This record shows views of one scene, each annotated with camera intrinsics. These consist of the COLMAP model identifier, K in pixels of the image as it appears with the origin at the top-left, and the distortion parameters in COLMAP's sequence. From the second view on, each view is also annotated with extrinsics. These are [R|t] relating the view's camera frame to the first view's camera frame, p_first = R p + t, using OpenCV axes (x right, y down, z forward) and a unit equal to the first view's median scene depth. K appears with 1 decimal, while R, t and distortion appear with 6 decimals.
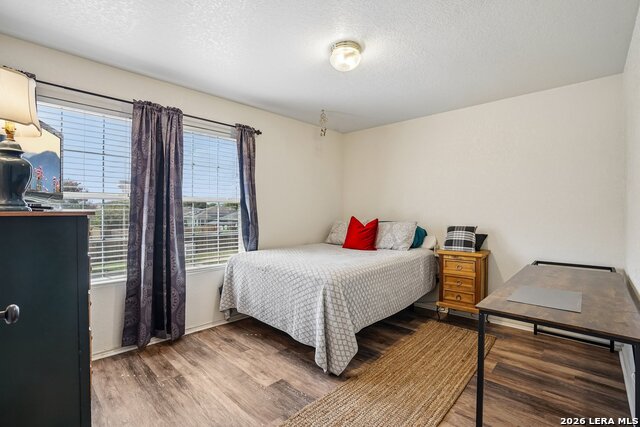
lens RADIAL K [[294.1, 0, 320.0], [0, 294.1, 213.5], [0, 0, 1]] dist [-0.000129, 0.000014]
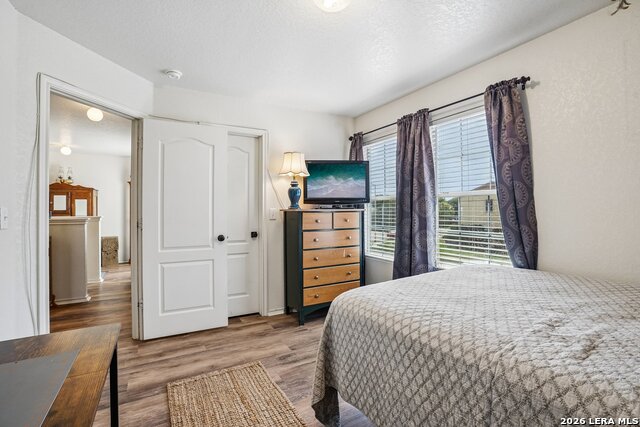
lens RADIAL K [[297.2, 0, 321.2], [0, 297.2, 205.6], [0, 0, 1]] dist [-0.034892, 0.000266]
pose [[-0.277111, -0.006563, -0.960815, 0.590540], [0.002121, 0.999970, -0.007442, -0.007464], [0.960835, -0.004100, -0.277089, 0.901384]]
